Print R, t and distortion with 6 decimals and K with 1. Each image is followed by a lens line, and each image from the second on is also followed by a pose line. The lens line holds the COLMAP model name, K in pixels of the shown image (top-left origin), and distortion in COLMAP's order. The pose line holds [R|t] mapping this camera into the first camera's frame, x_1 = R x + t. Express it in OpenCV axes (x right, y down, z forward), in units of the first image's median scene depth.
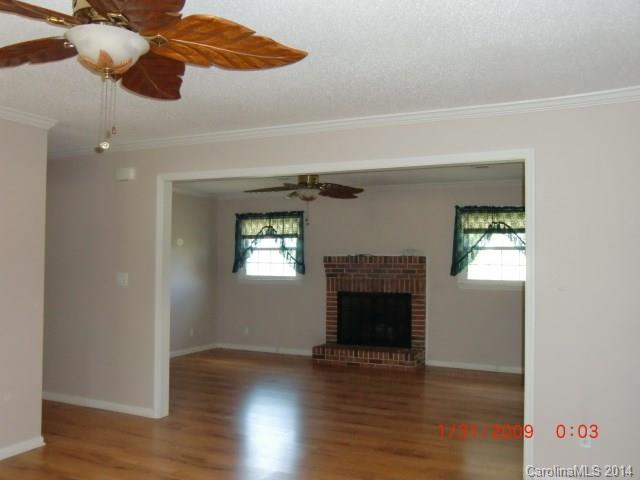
lens RADIAL K [[579.6, 0, 320.0], [0, 579.6, 240.0], [0, 0, 1]] dist [-0.190778, 0.400017]
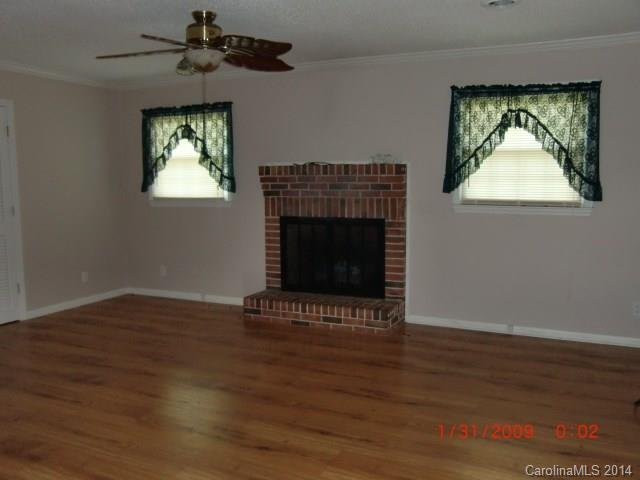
lens RADIAL K [[579.6, 0, 320.0], [0, 579.6, 240.0], [0, 0, 1]] dist [-0.190778, 0.400017]
pose [[0.999730, -0.016570, 0.016287, 0.070025], [0.013954, 0.988691, 0.149317, 0.014288], [-0.018577, -0.149050, 0.988655, 0.321766]]
